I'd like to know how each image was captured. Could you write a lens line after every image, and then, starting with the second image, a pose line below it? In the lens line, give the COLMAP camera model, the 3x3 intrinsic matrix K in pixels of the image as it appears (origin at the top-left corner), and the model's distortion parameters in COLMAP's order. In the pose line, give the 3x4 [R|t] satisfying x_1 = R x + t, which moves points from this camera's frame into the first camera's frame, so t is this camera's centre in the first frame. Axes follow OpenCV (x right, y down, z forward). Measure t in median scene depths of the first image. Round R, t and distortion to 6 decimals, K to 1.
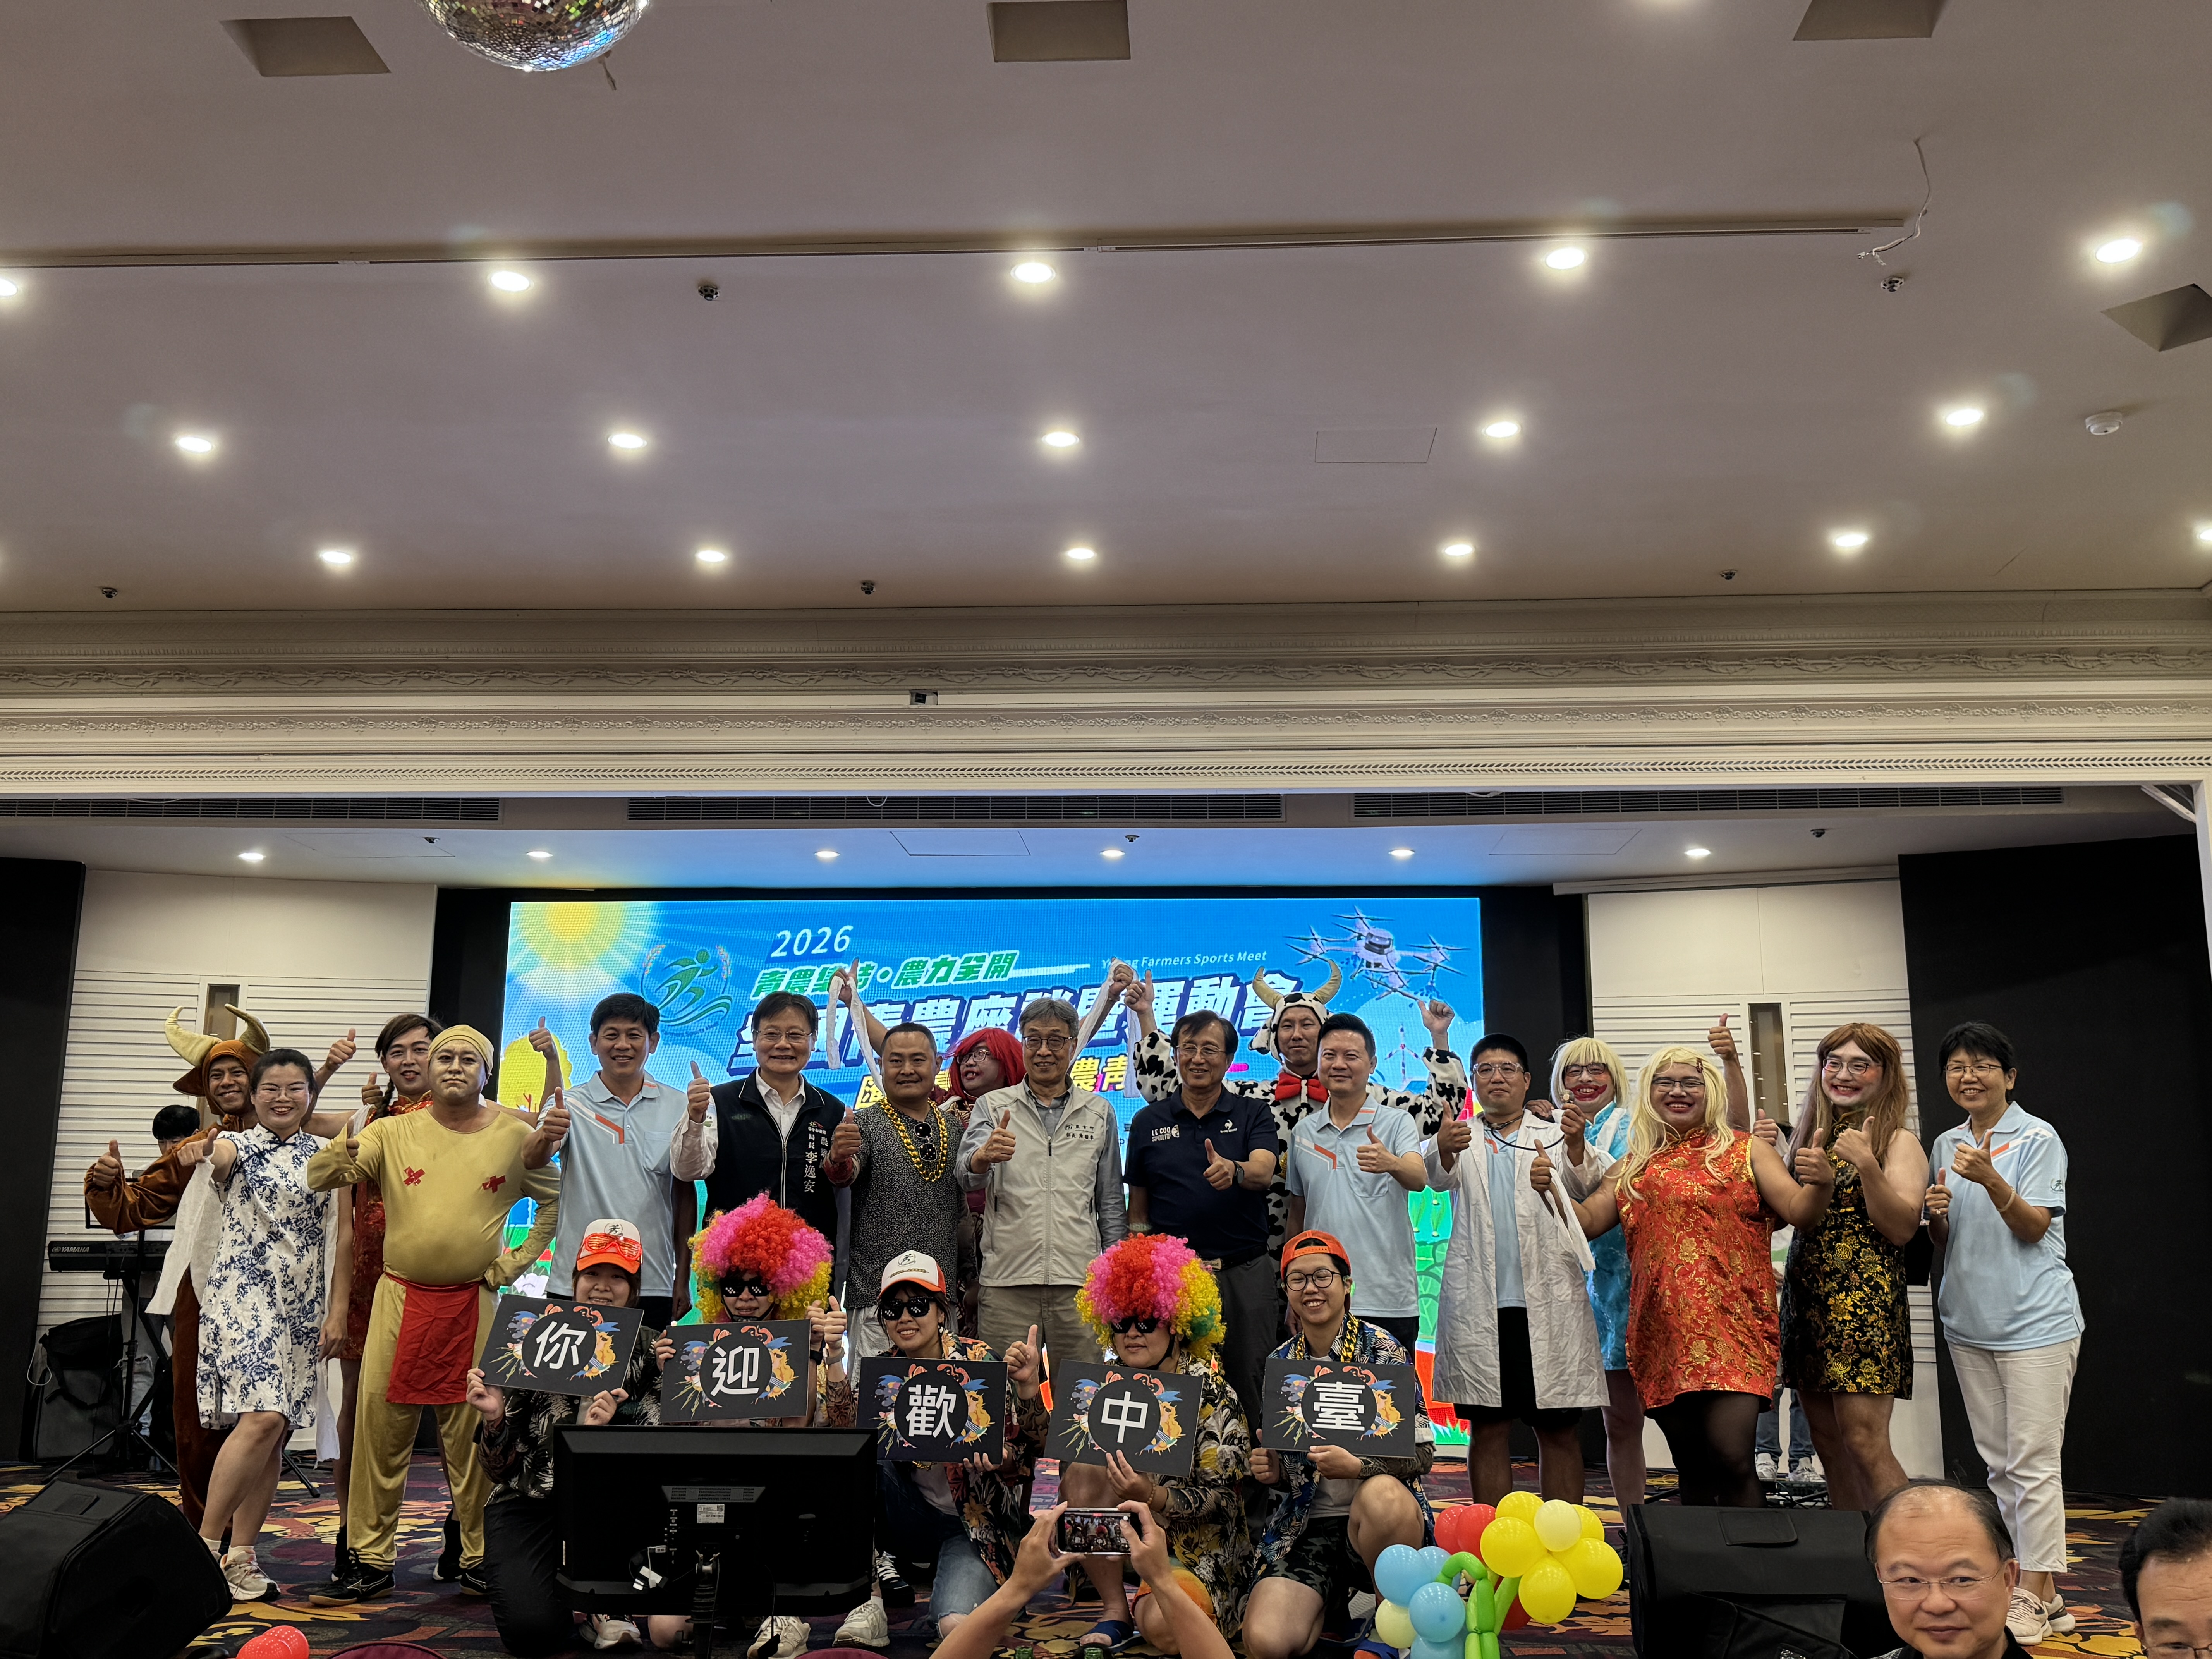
lens RADIAL K [[2031.4, 0, 1106.0], [0, 2031.4, 829.5], [0, 0, 1]] dist [0.128475, -0.004308]
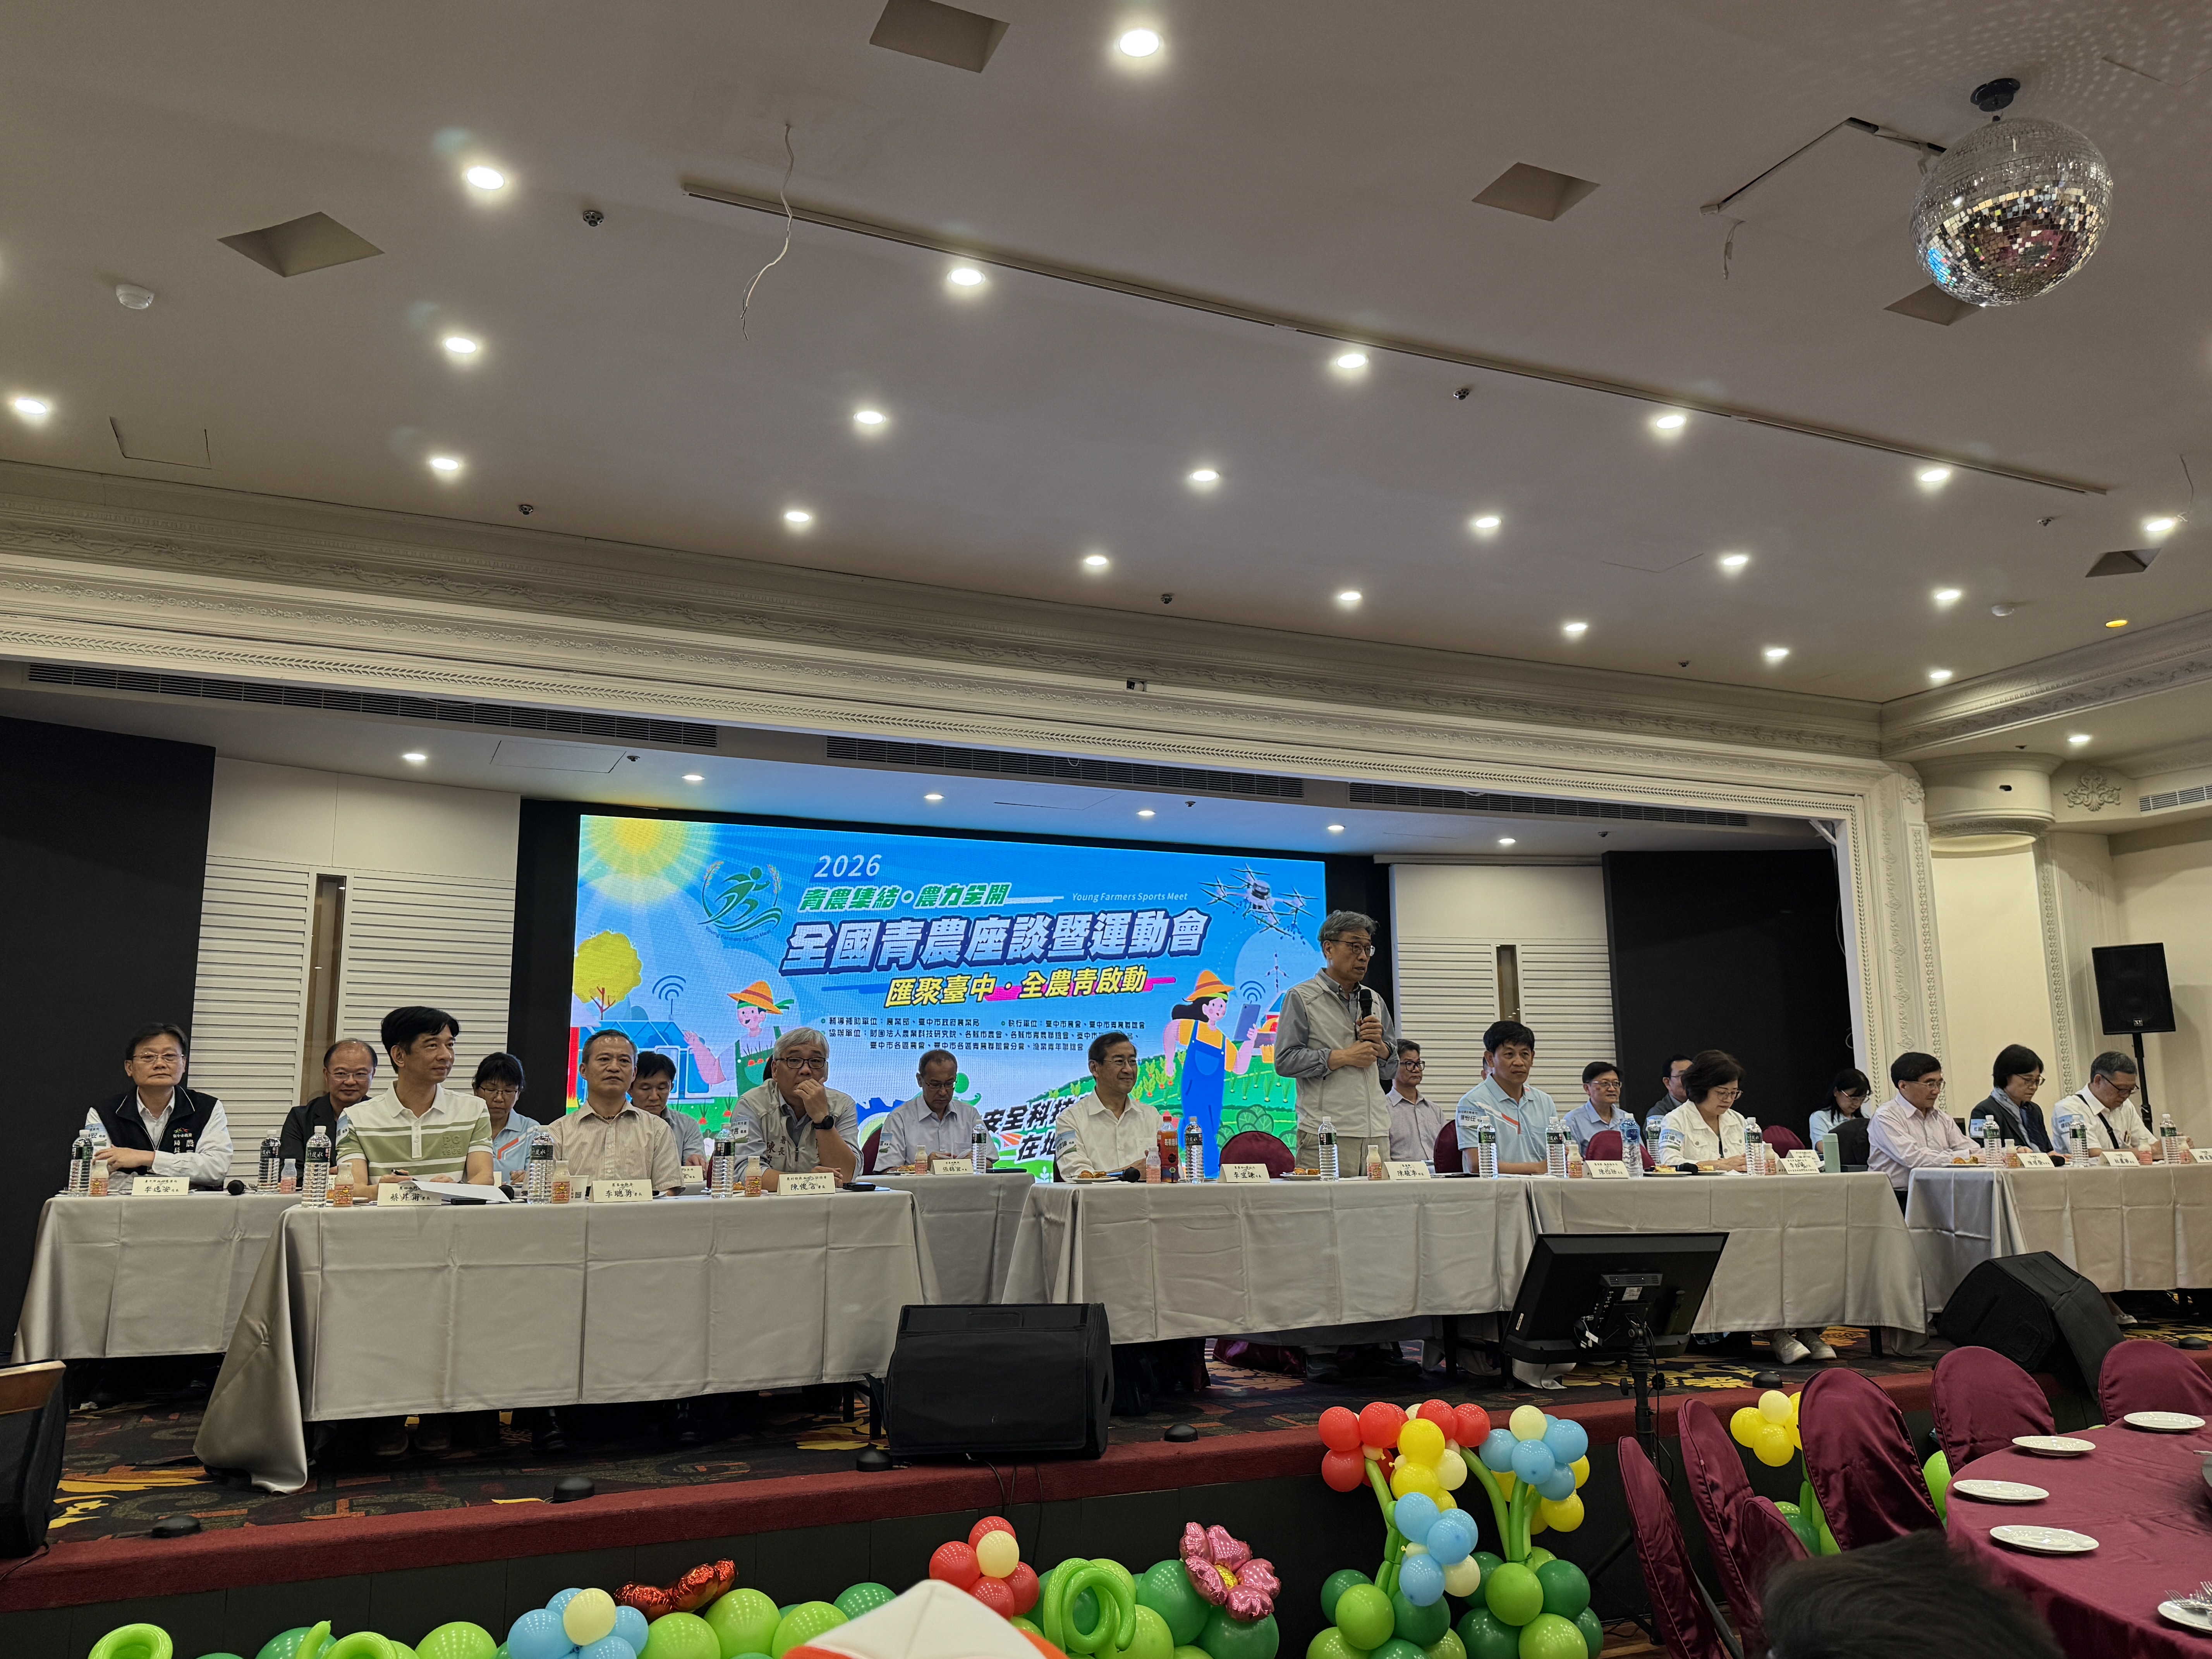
lens RADIAL K [[1667.1, 0, 1106.0], [0, 1667.1, 829.5], [0, 0, 1]] dist [0.149609, 0.000416]
pose [[0.888720, 0.066601, 0.453586, -0.462440], [-0.077545, 0.996973, 0.005546, 0.016798], [-0.451844, -0.040102, 0.891195, 0.060973]]
